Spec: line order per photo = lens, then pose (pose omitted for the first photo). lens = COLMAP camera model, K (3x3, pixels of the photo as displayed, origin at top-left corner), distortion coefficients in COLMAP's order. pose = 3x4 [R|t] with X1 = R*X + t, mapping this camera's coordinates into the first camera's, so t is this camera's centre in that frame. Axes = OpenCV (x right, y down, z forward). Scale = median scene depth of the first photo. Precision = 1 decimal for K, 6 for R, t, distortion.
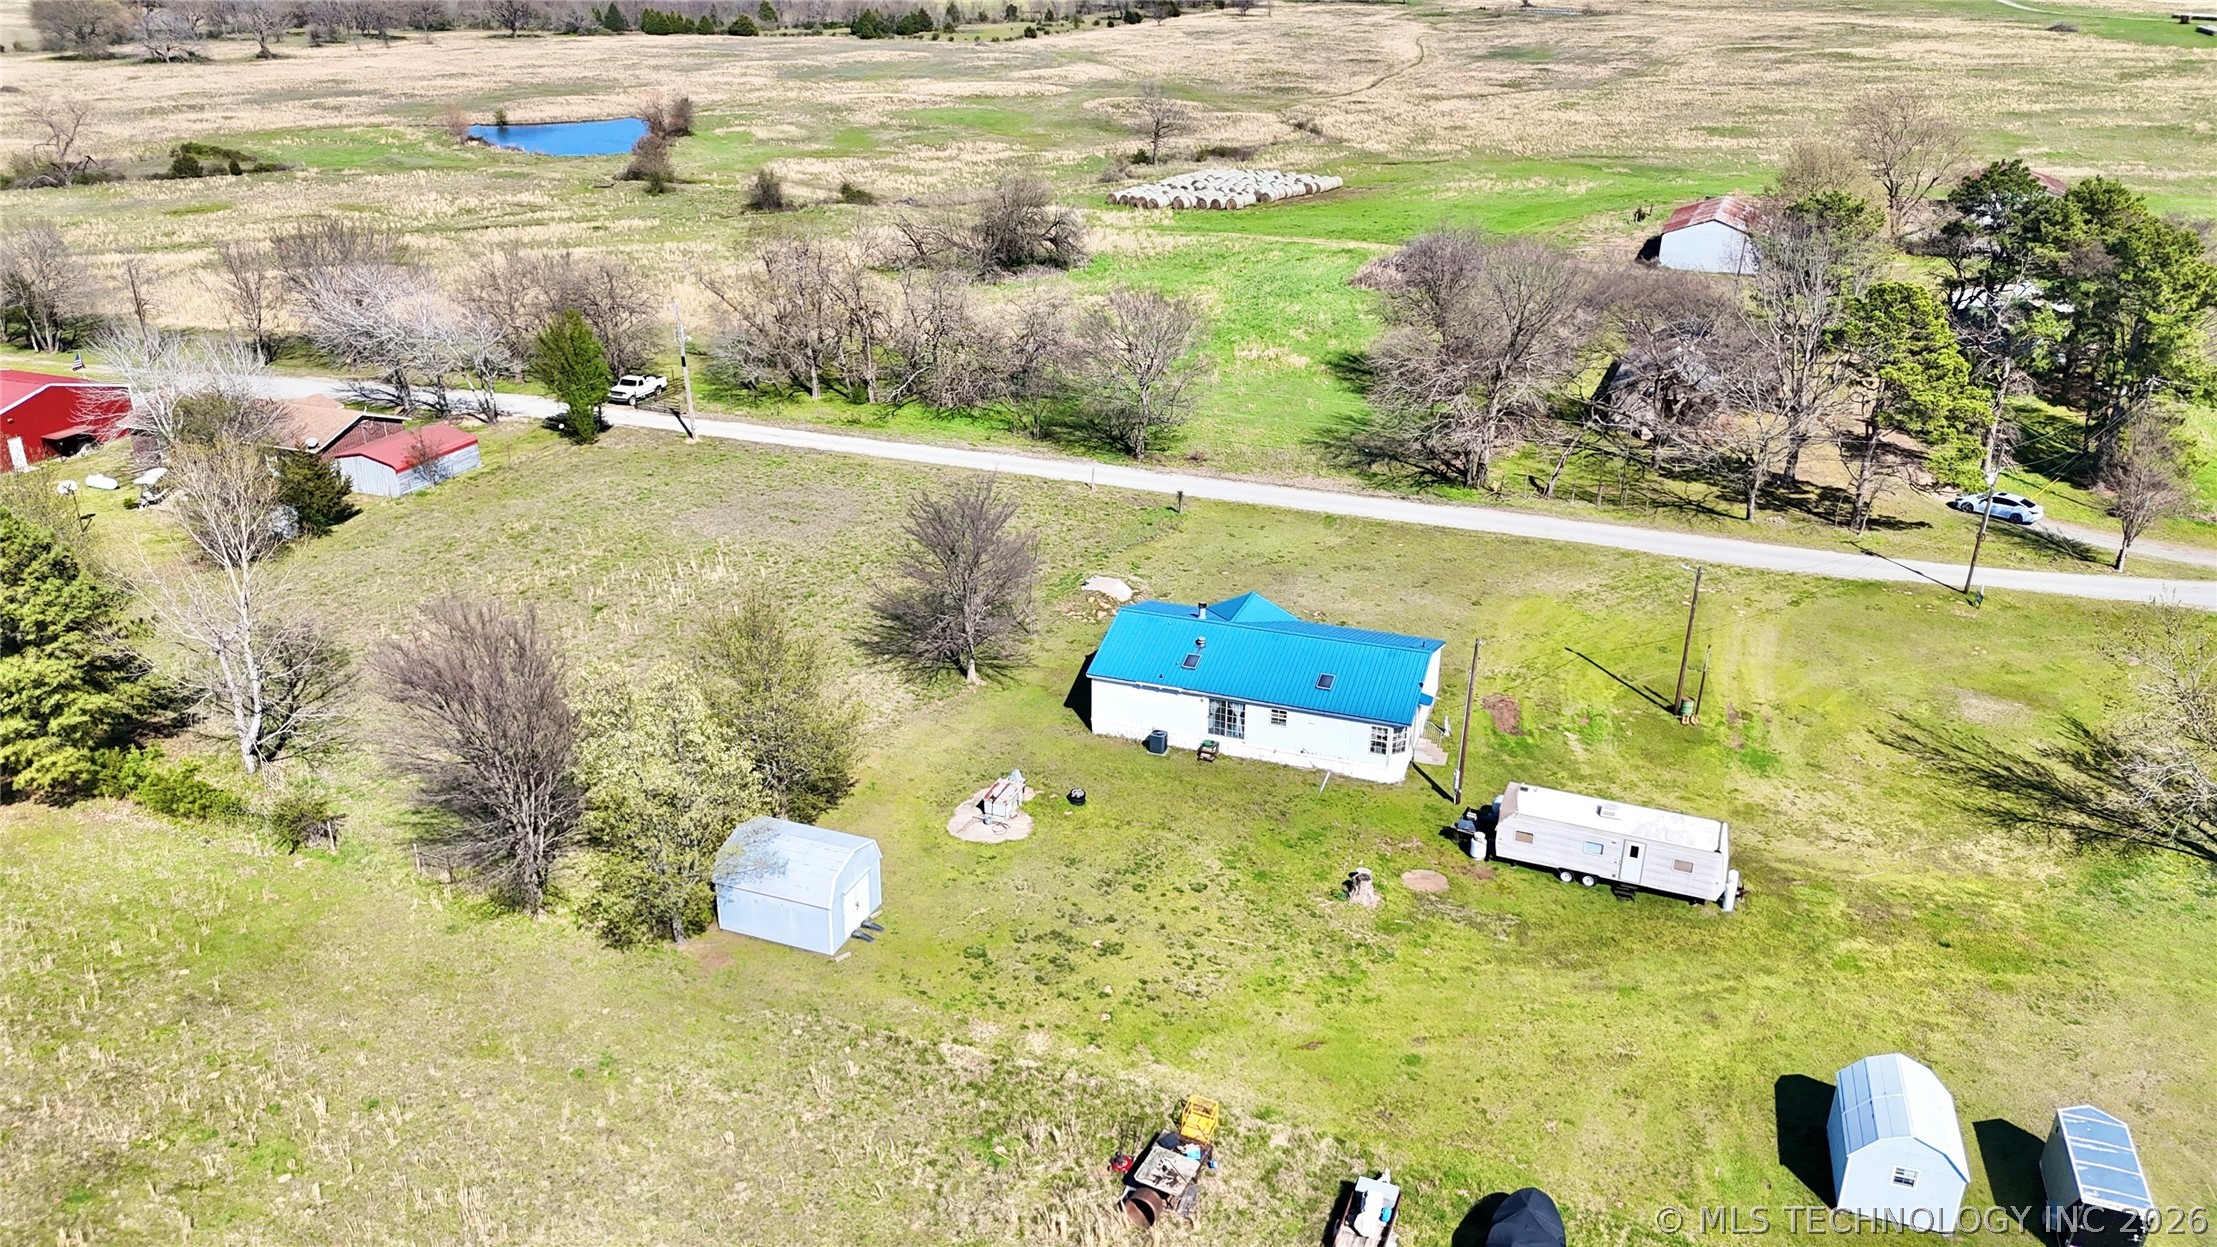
lens RADIAL K [[1630.8, 0, 1130.6], [0, 1630.8, 608.7], [0, 0, 1]] dist [0.085215, -0.097352]
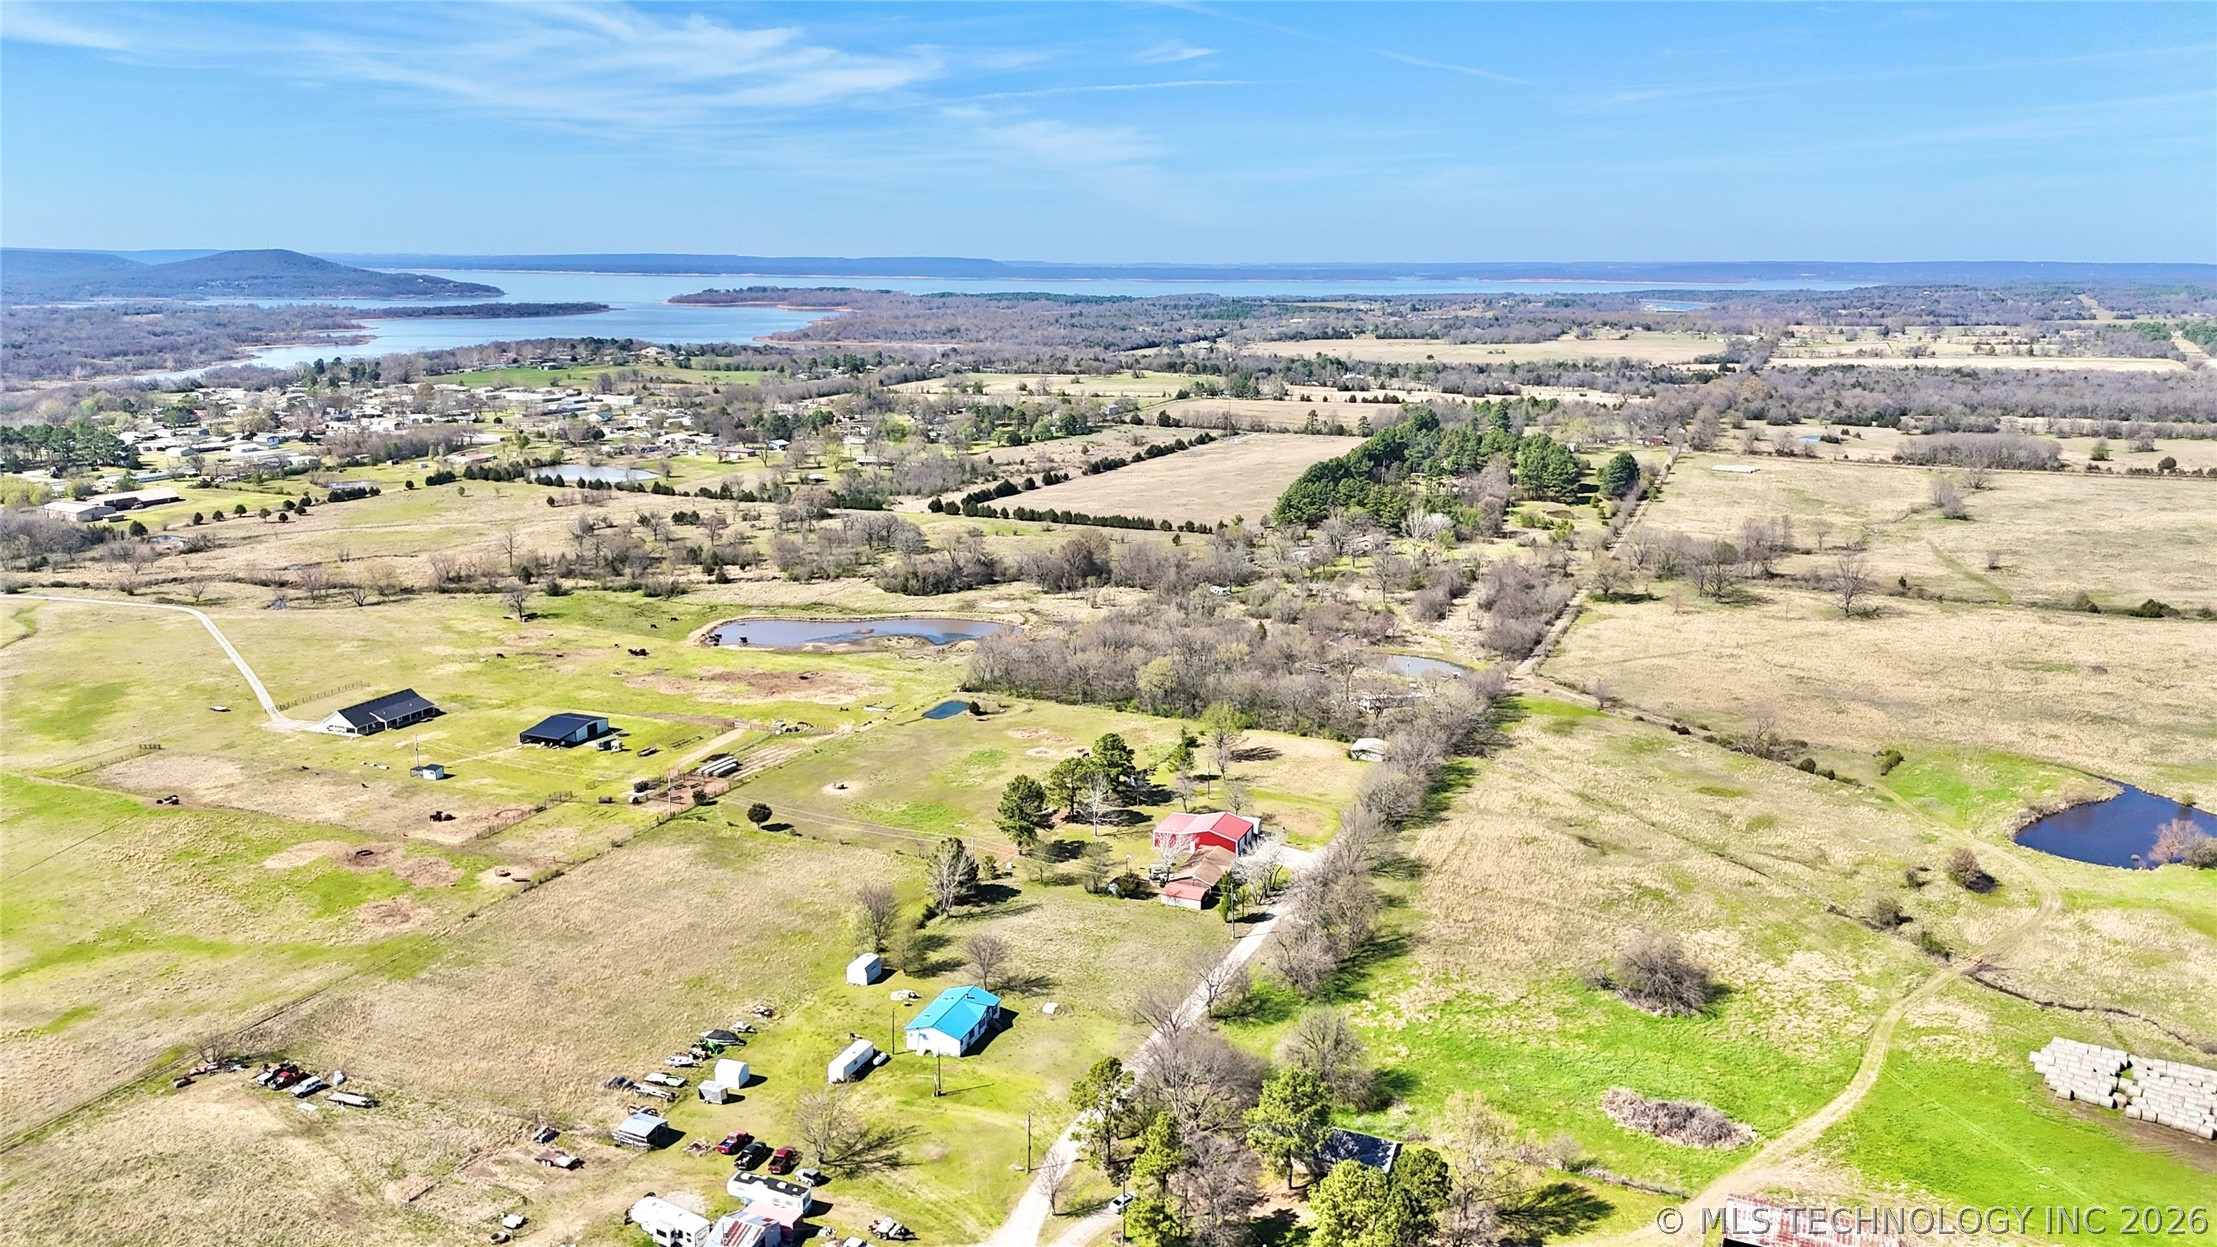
lens RADIAL K [[1630.8, 0, 1100.9], [0, 1630.8, 627.8], [0, 0, 1]] dist [0.085215, -0.097352]
pose [[-0.039137, 0.215342, -0.975754, 2.272762], [-0.377719, 0.900860, 0.213964, -1.082691], [0.925093, 0.376934, 0.046082, 0.592574]]
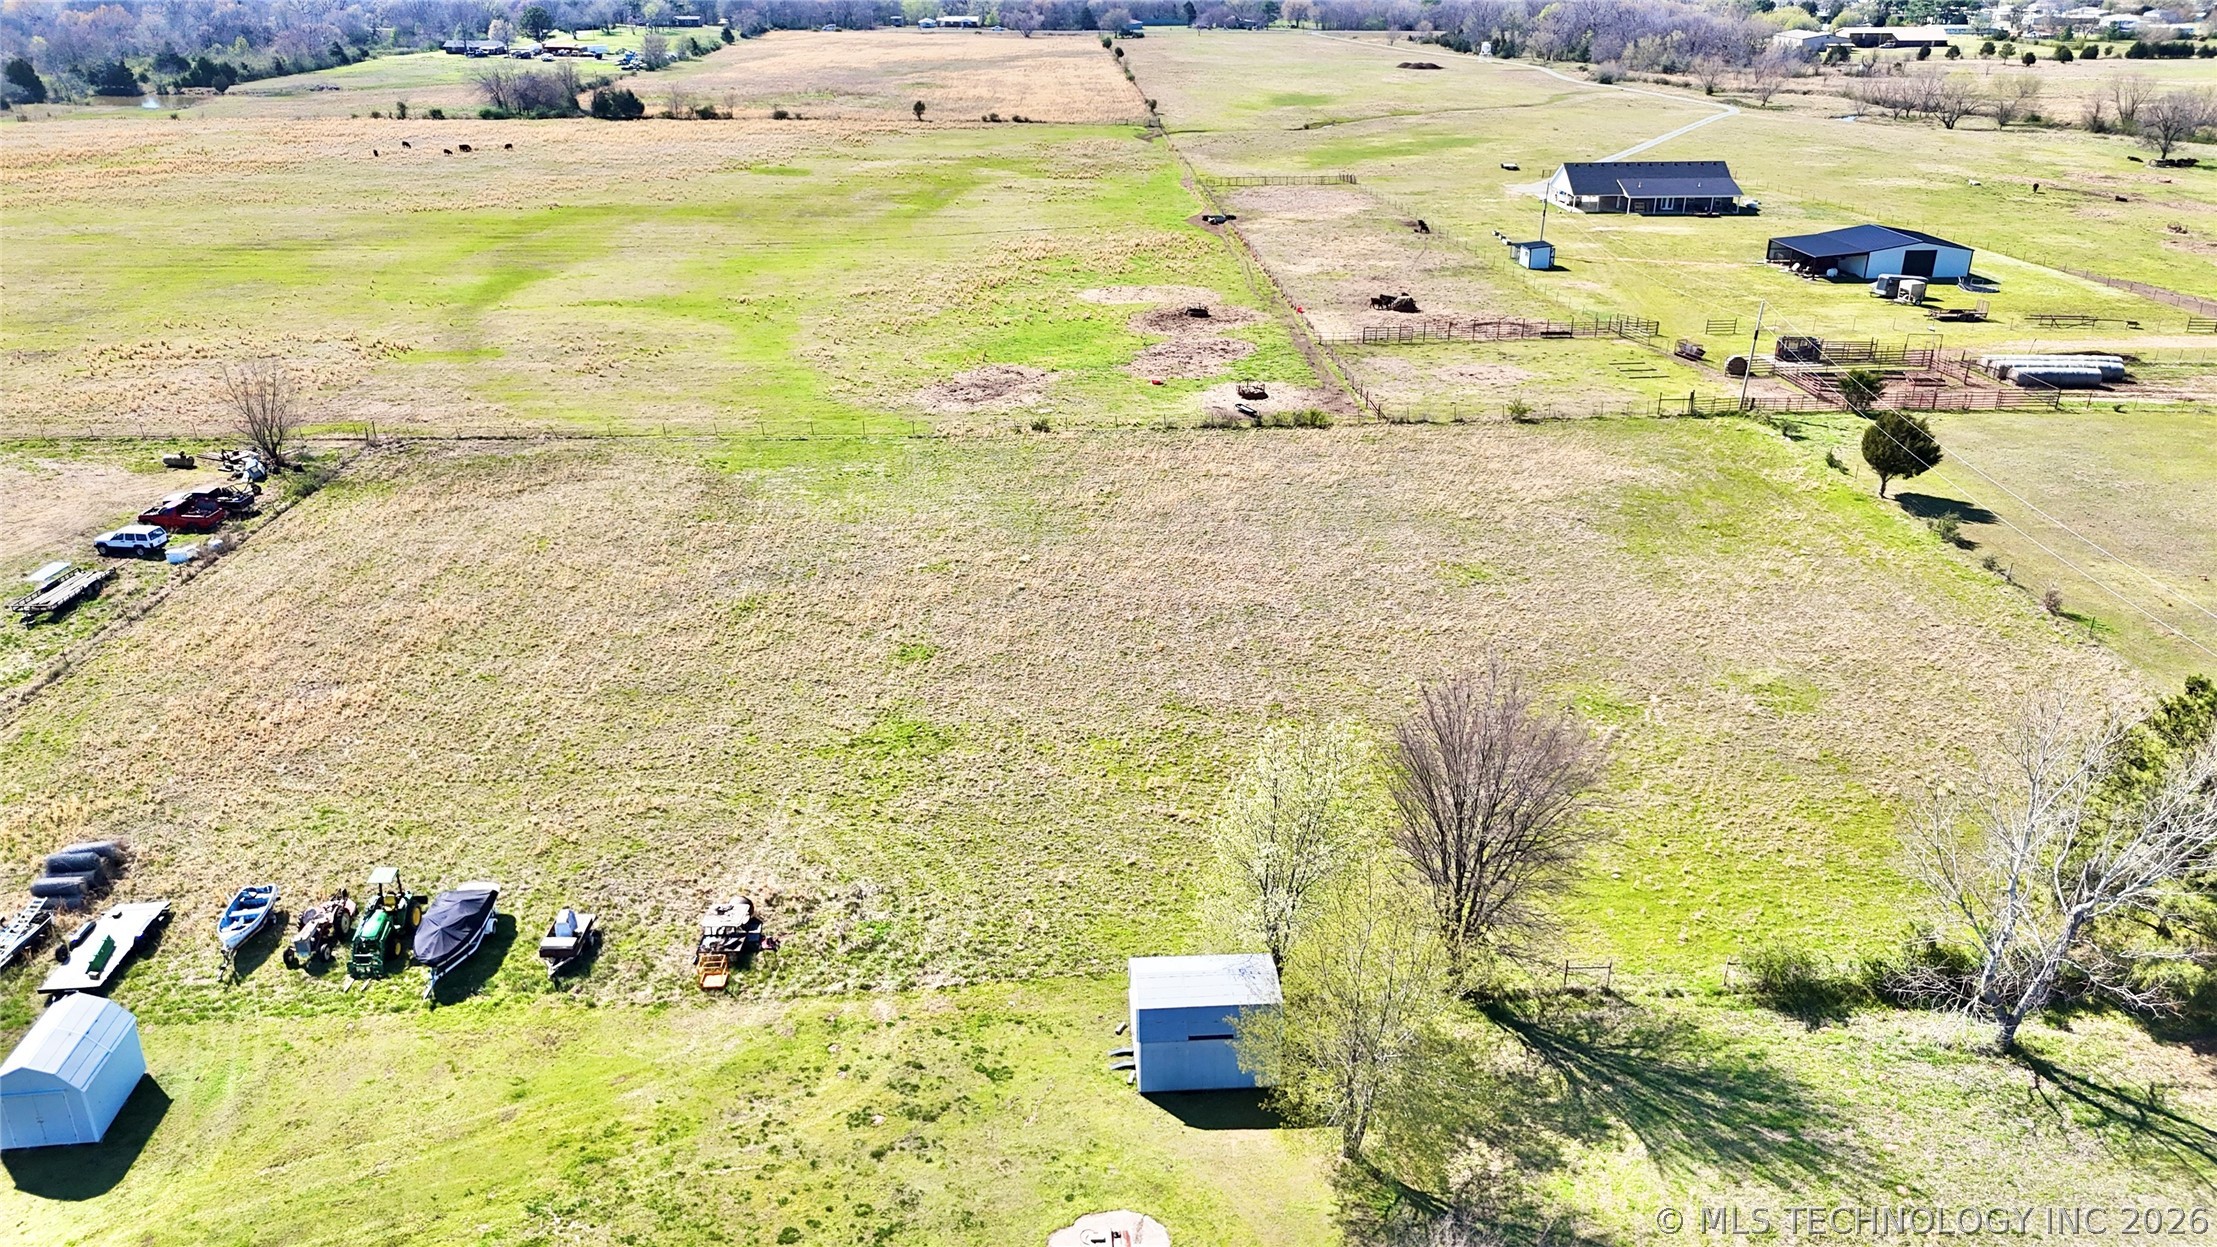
lens RADIAL K [[1630.8, 0, 1110.1], [0, 1630.8, 609.5], [0, 0, 1]] dist [0.085215, -0.097352]
pose [[-0.912709, 0.143620, -0.382538, 0.094004], [-0.164374, 0.728050, 0.665526, -0.345789], [0.374090, 0.670311, -0.640890, 0.807390]]
